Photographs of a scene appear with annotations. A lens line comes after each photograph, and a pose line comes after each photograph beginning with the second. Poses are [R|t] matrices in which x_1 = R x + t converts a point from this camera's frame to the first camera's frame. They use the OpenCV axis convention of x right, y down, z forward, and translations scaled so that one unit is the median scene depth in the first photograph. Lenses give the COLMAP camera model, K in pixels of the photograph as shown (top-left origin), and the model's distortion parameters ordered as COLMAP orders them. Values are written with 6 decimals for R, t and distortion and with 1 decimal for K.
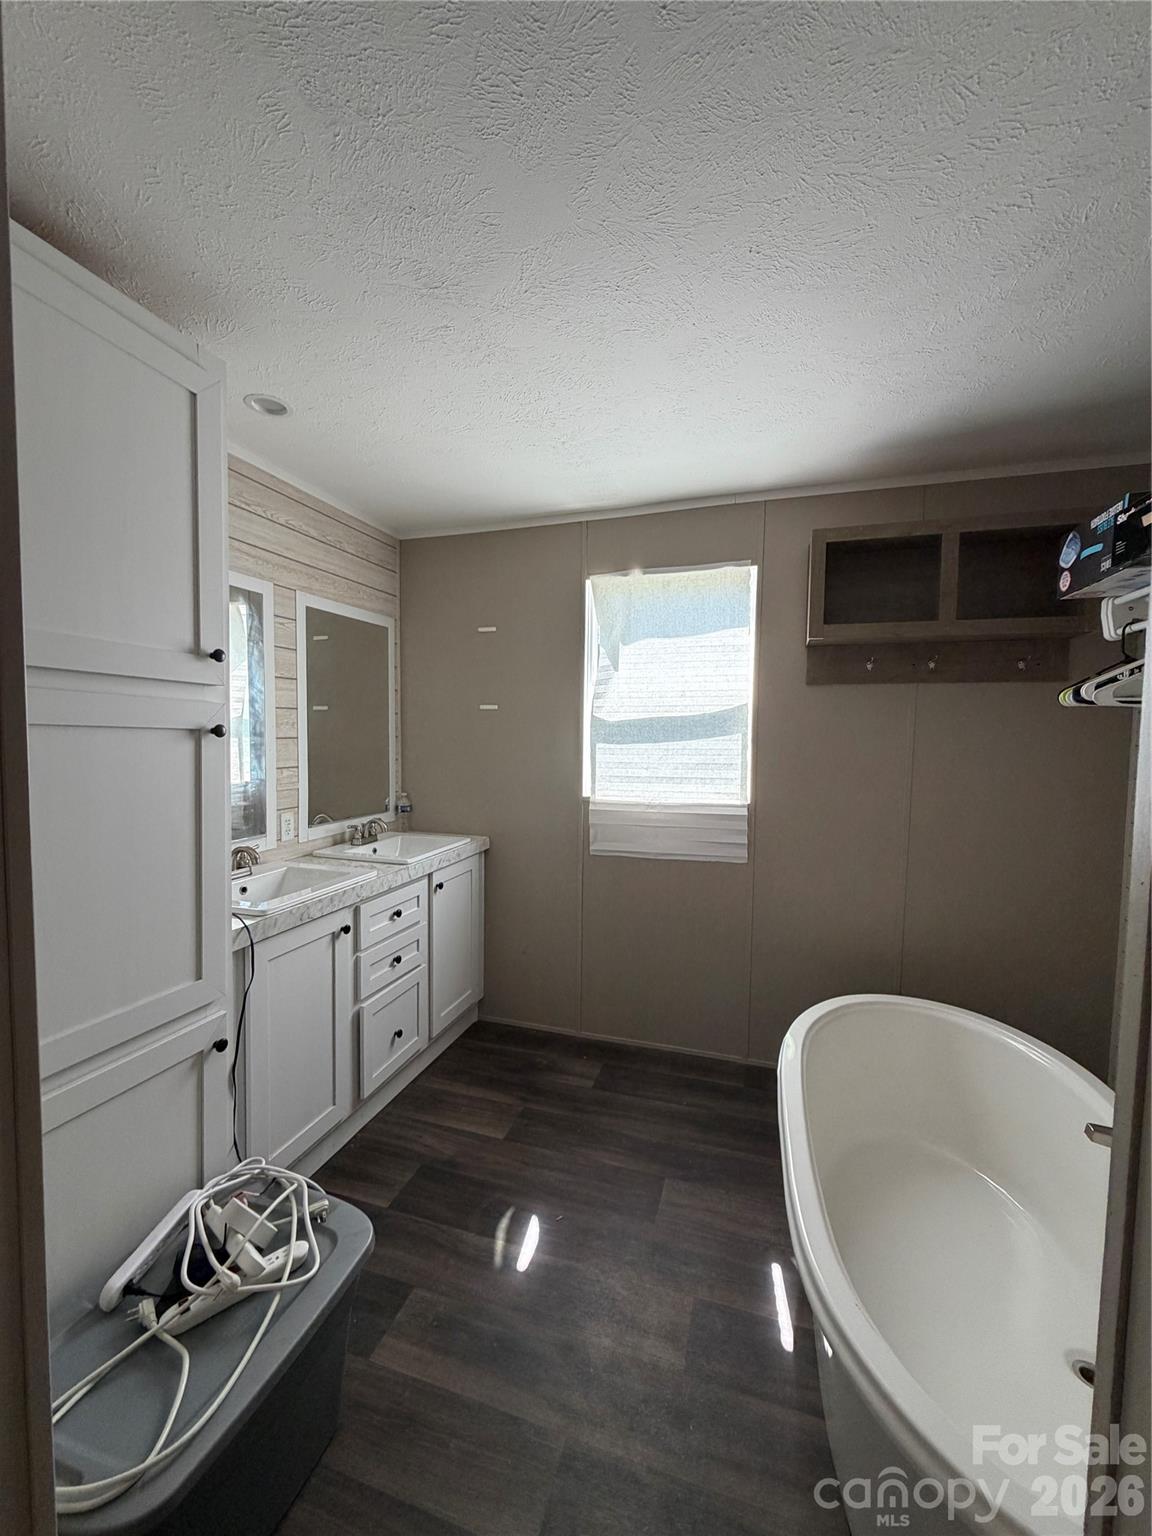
lens RADIAL K [[625.5, 0, 565.9], [0, 625.5, 765.1], [0, 0, 1]] dist [0.000866, 0.000957]
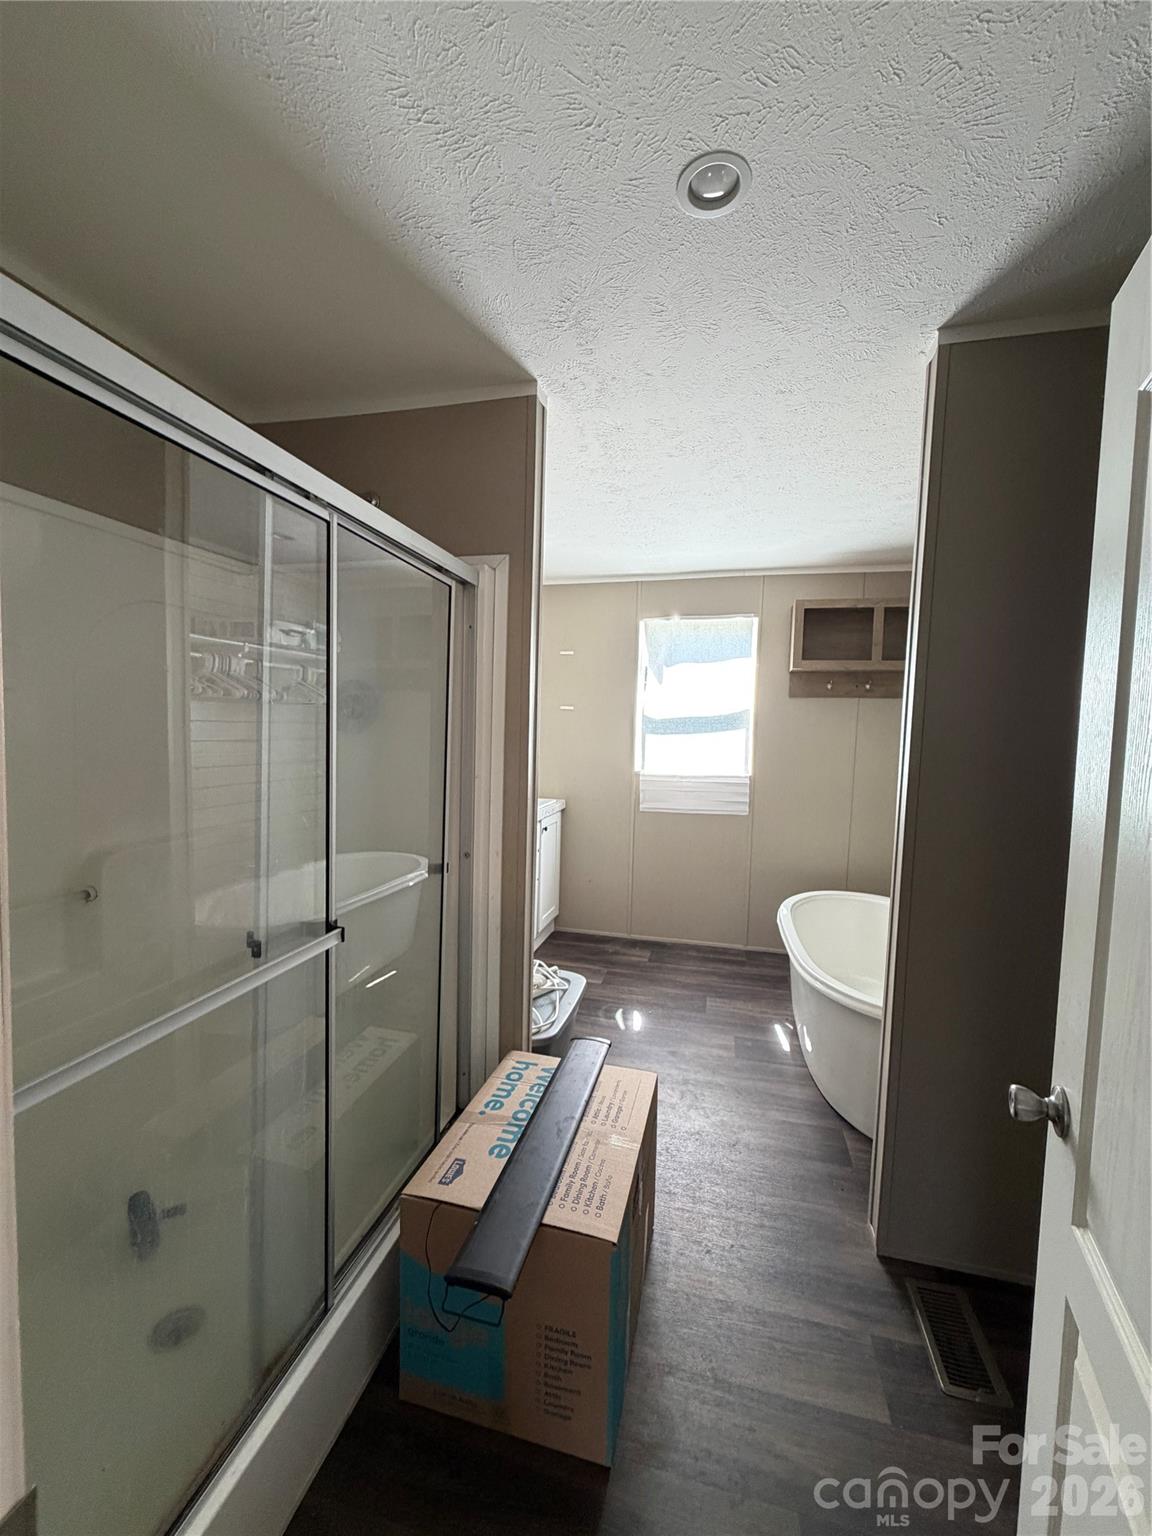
lens RADIAL K [[622.2, 0, 576.3], [0, 622.2, 764.1], [0, 0, 1]] dist [0.003984, 0.000154]
pose [[0.996661, 0.012560, 0.080674, -0.247033], [-0.012628, 0.999920, 0.000331, 0.039292], [-0.080664, -0.001349, 0.996740, -0.460072]]
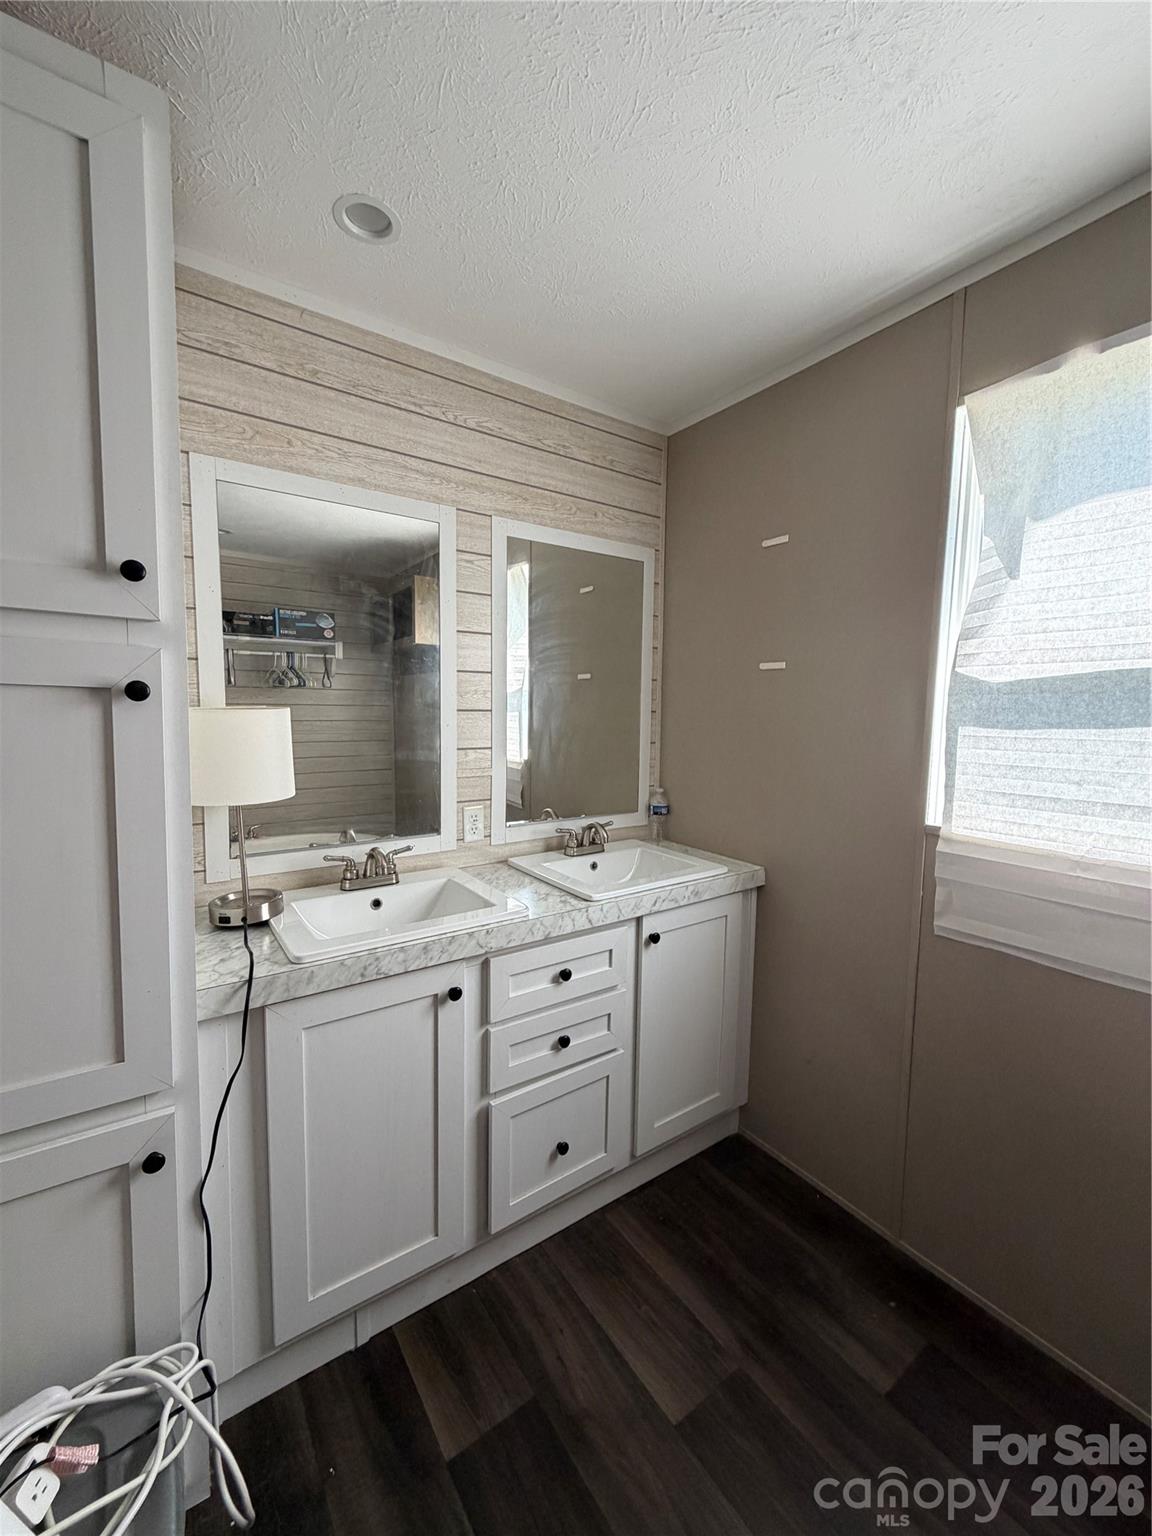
lens RADIAL K [[613.5, 0, 572.9], [0, 613.5, 763.3], [0, 0, 1]] dist [0.000042, 0.000104]
pose [[0.804046, 0.057302, -0.591799, 0.102225], [-0.039625, 0.998296, 0.042825, -0.014515], [0.593245, -0.010983, 0.804947, 0.439245]]
